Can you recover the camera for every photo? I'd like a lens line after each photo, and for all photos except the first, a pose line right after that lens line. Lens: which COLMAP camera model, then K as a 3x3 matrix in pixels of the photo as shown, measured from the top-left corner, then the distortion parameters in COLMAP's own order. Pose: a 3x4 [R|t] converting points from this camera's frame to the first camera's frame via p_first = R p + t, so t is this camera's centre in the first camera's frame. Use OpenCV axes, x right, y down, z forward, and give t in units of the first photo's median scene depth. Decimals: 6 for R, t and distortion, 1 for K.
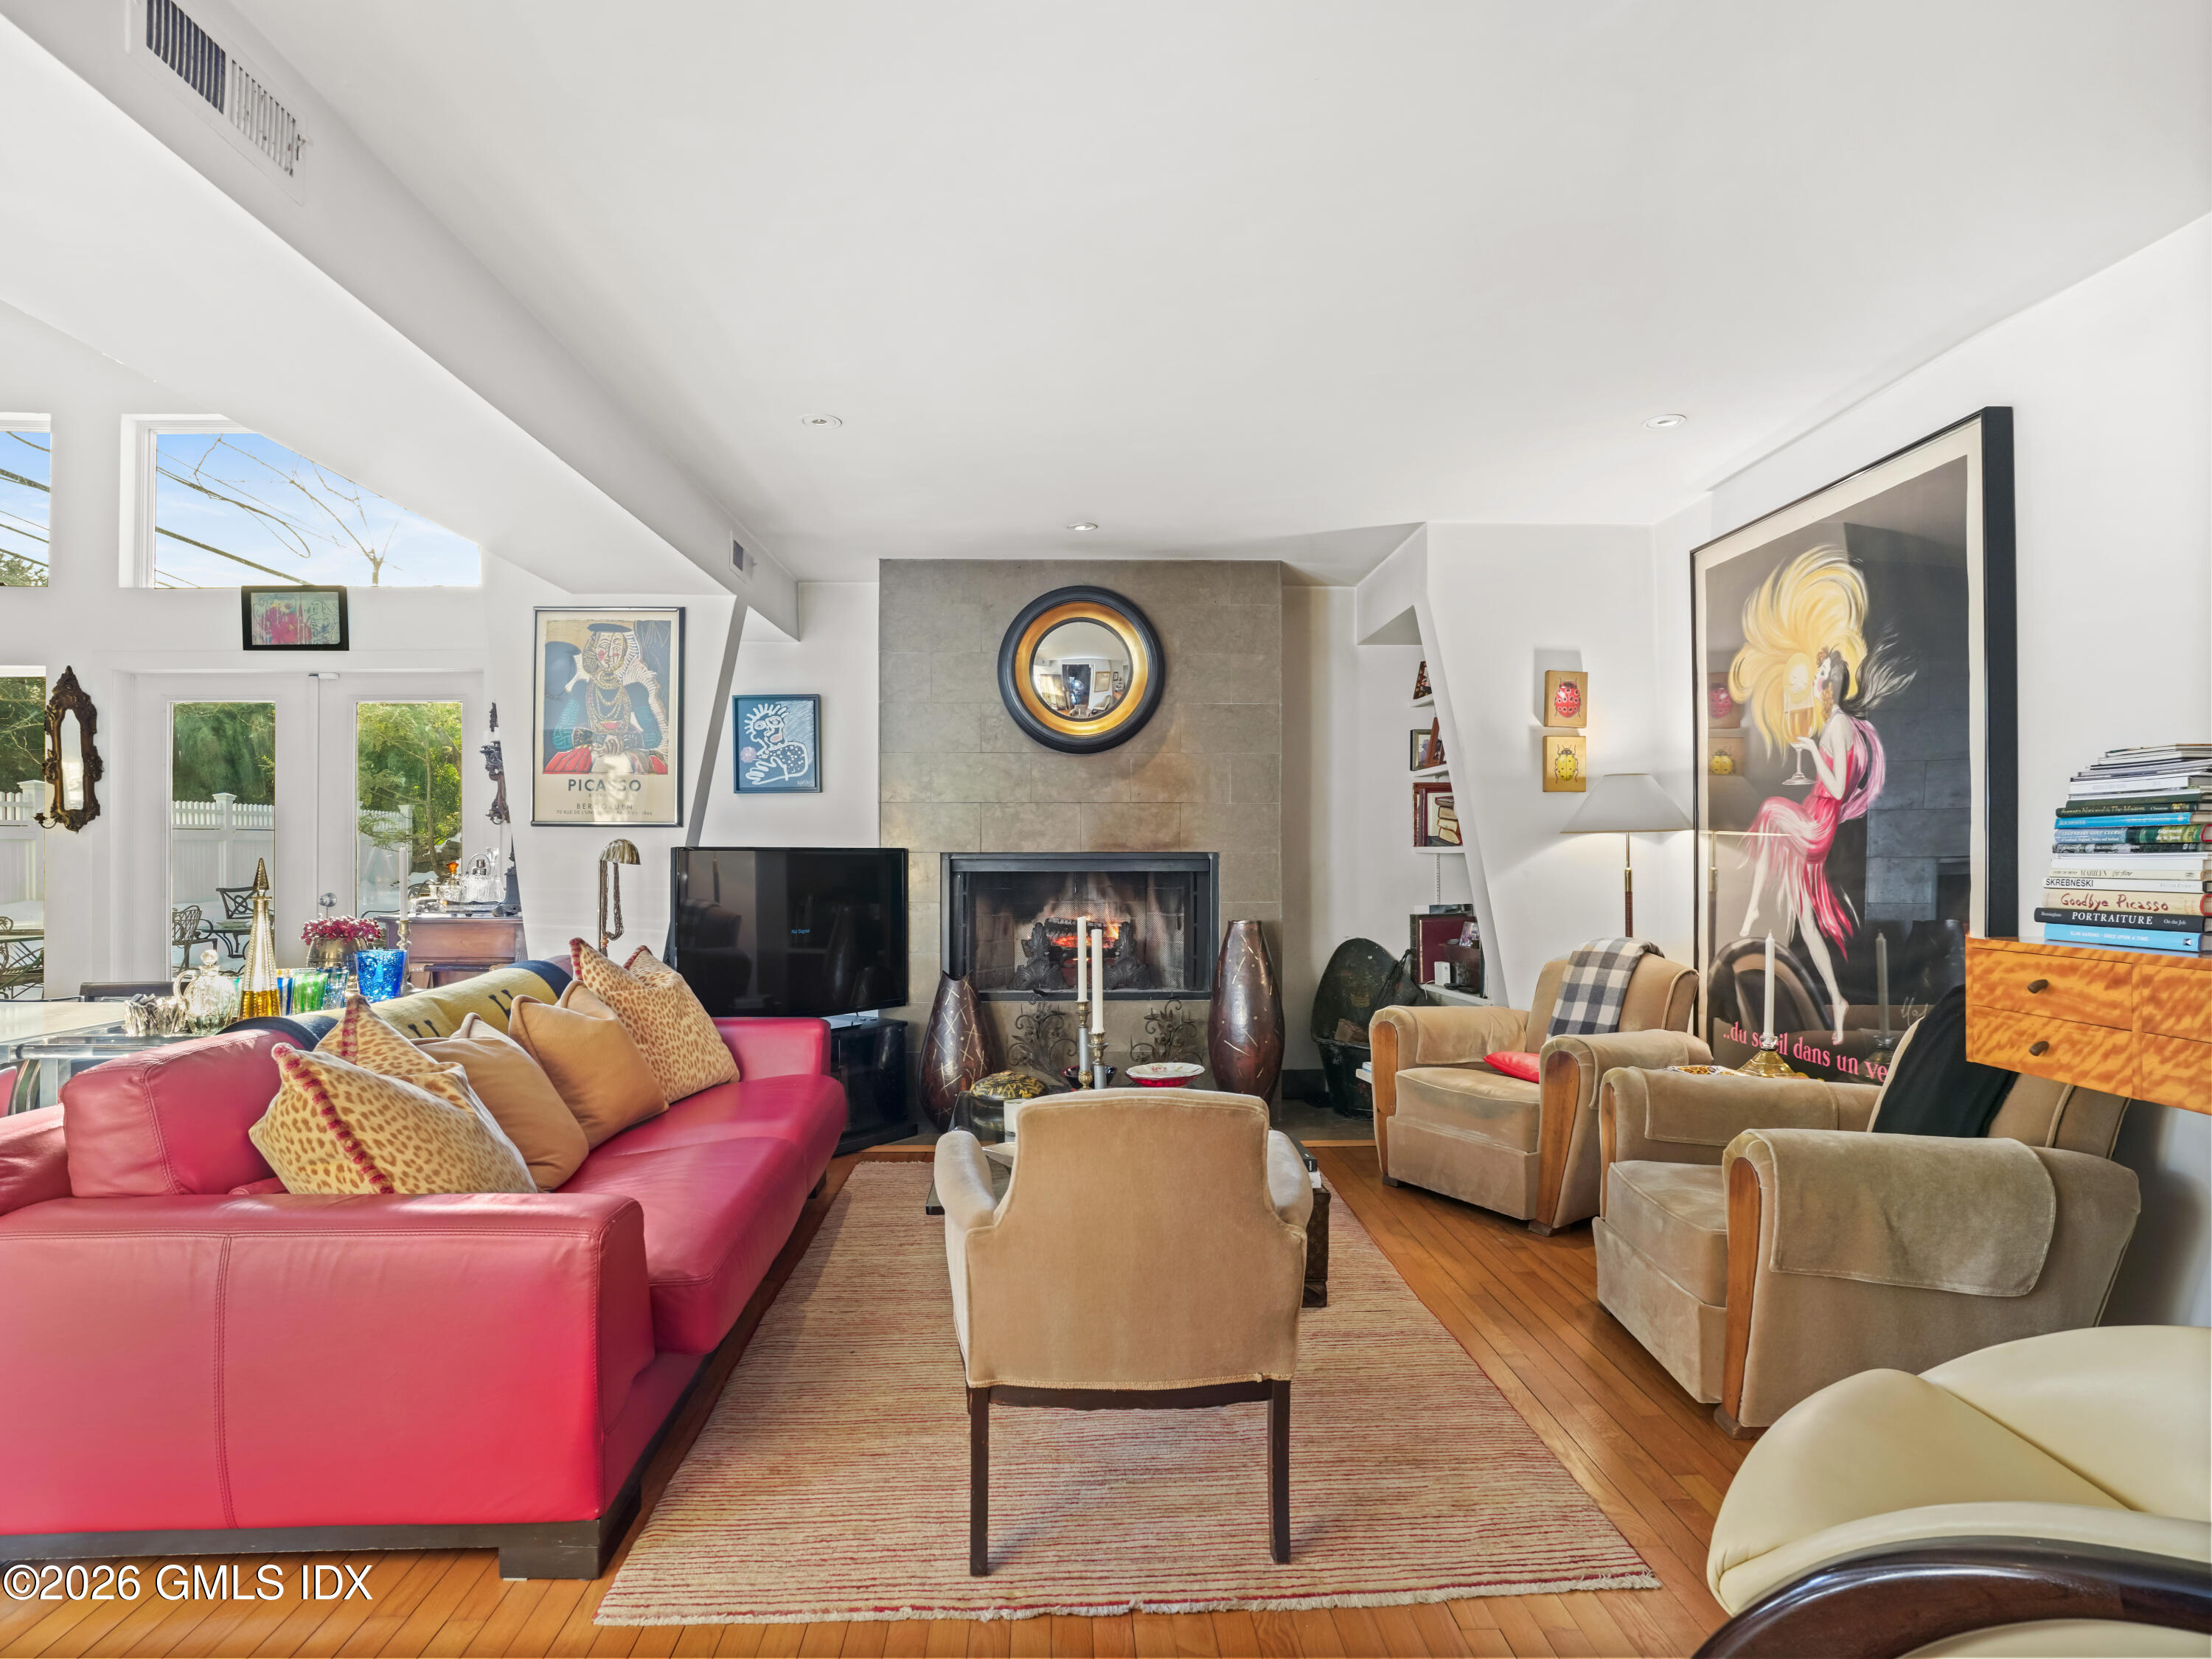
lens RADIAL K [[1205.3, 0, 1107.9], [0, 1205.3, 839.8], [0, 0, 1]] dist [-0.075612, 0.031835]
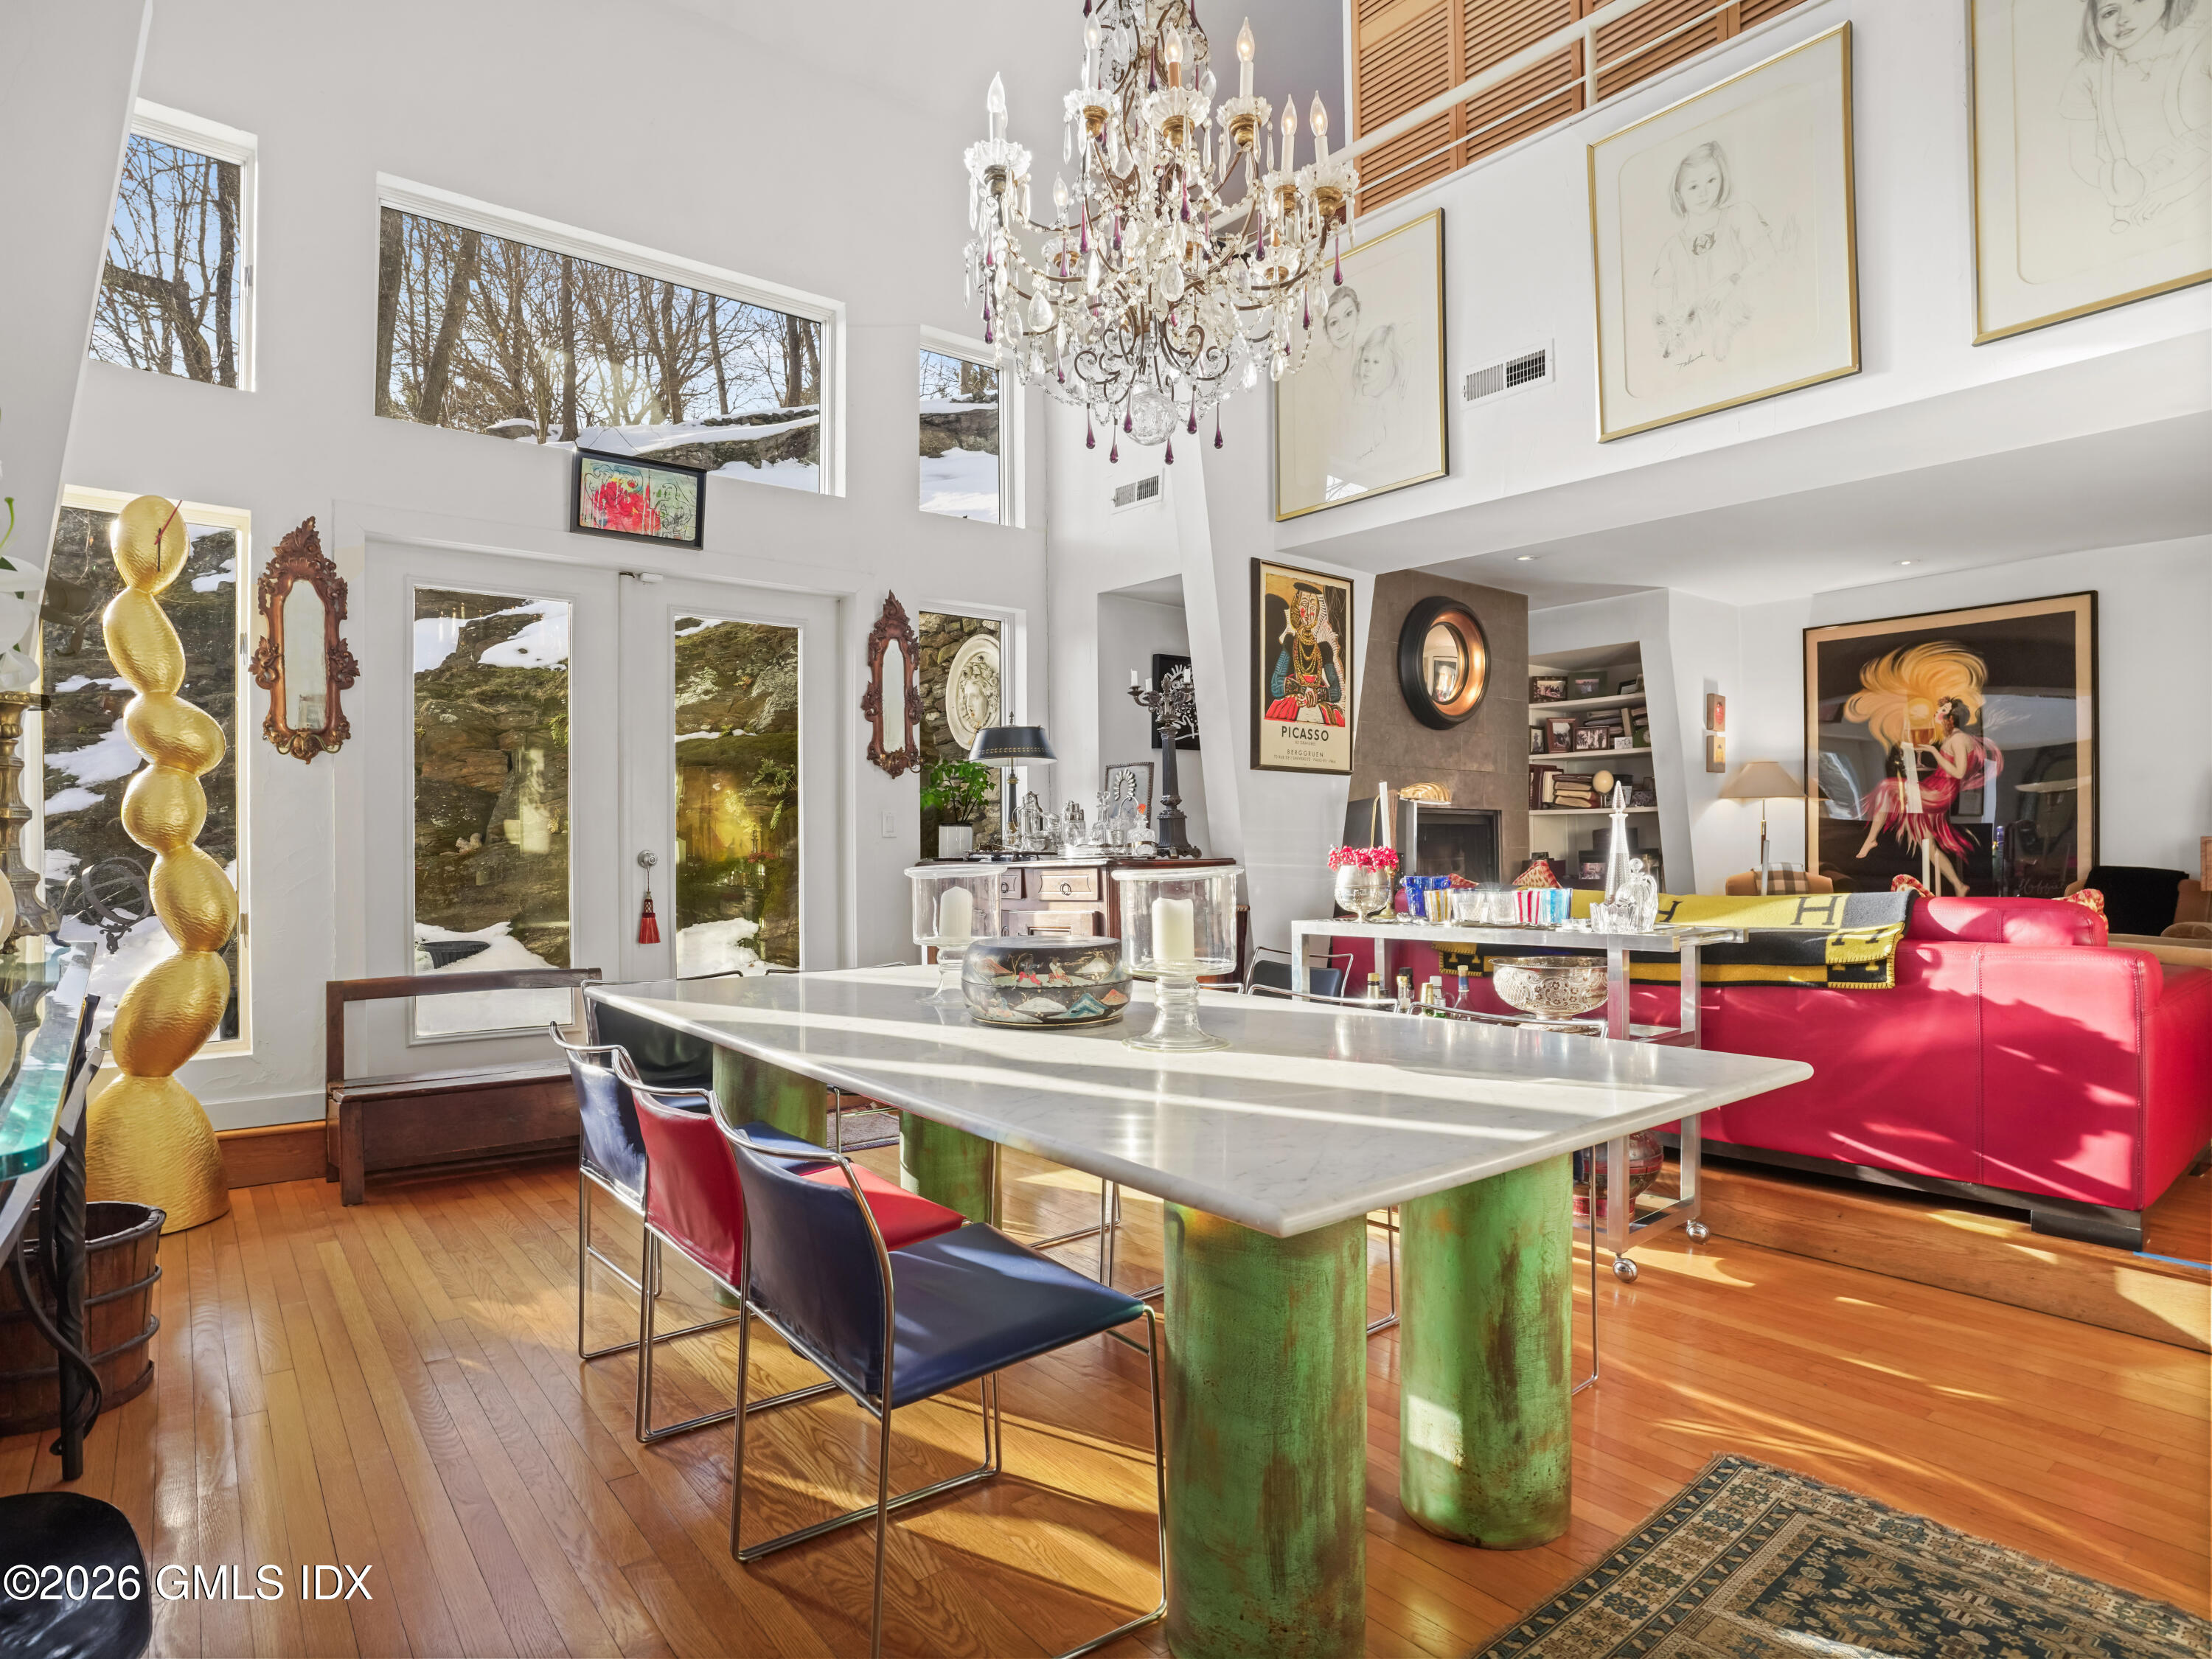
lens RADIAL K [[1205.3, 0, 1107.9], [0, 1205.3, 839.8], [0, 0, 1]] dist [-0.075612, 0.031835]
pose [[0.811594, 0.001355, 0.584221, -0.936993], [-0.002726, 0.999995, 0.001467, 0.038269], [-0.584216, -0.002783, 0.811593, 0.171709]]
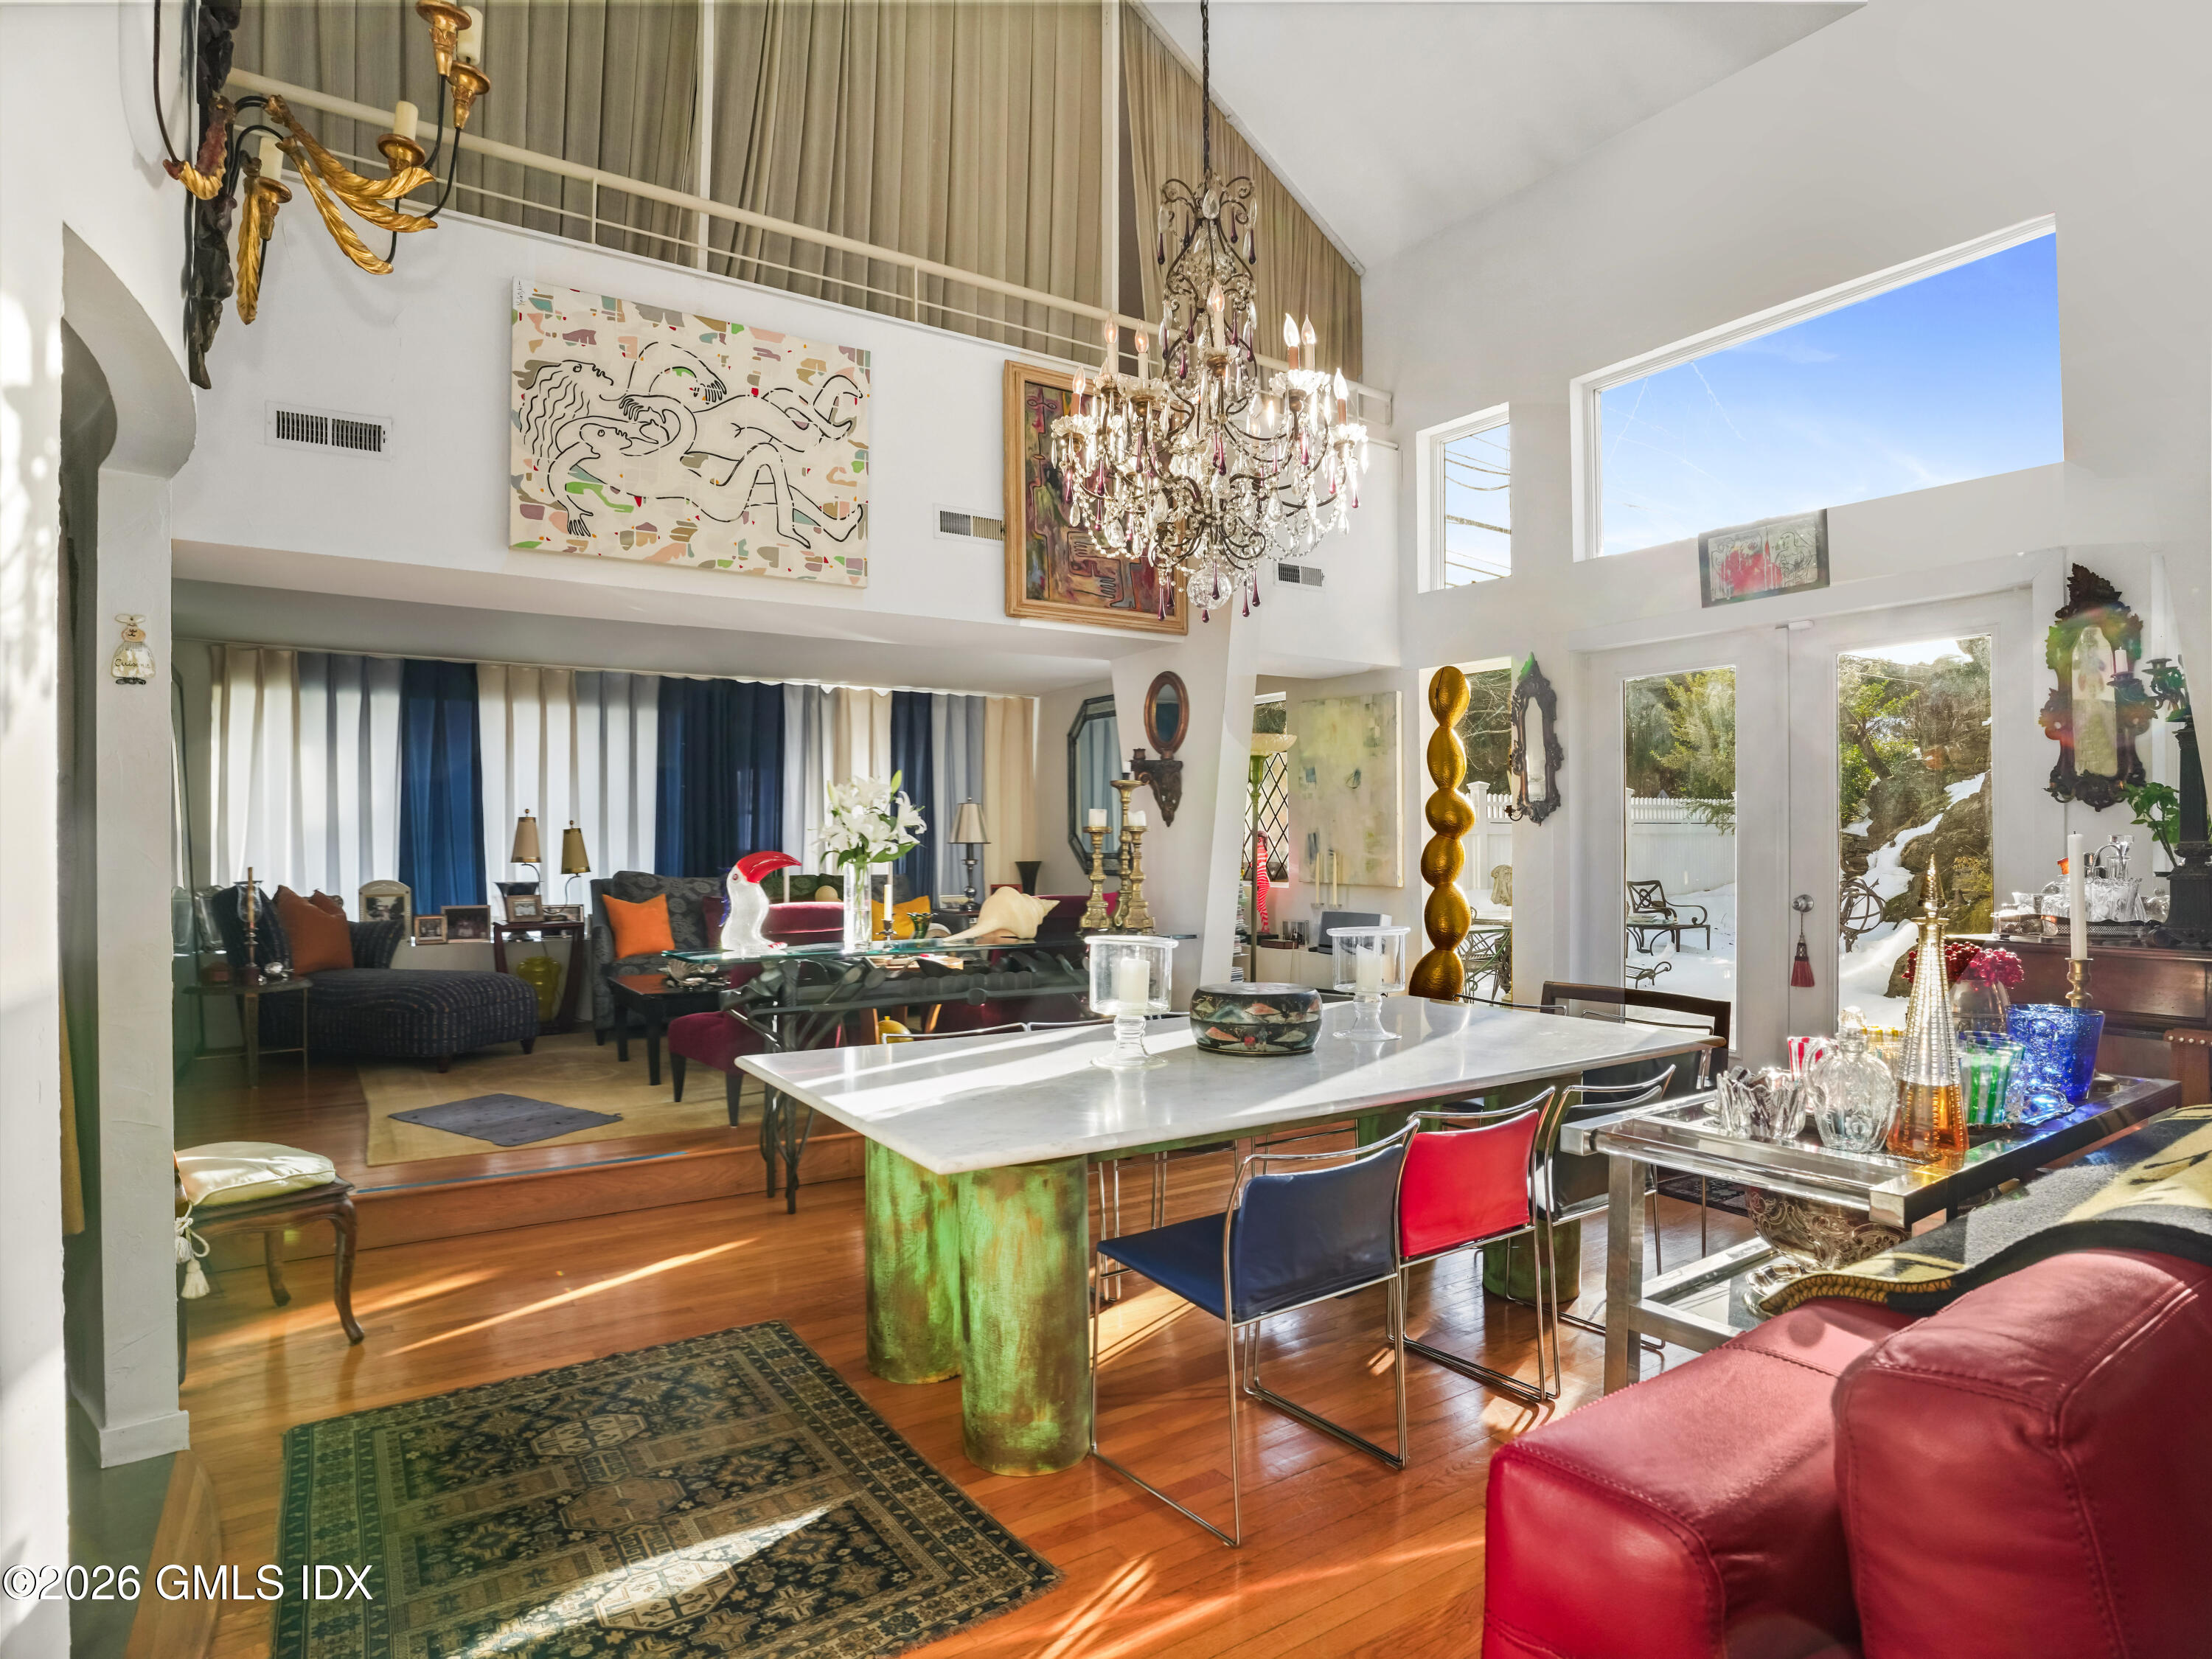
lens RADIAL K [[1214.9, 0, 1106.0], [0, 1214.9, 829.5], [0, 0, 1]] dist [-0.039258, -0.000116]
pose [[0.512572, -0.012935, -0.858547, -0.218587], [0.010244, 0.999907, -0.008949, 0.003026], [0.858583, -0.004208, 0.512657, 0.178676]]
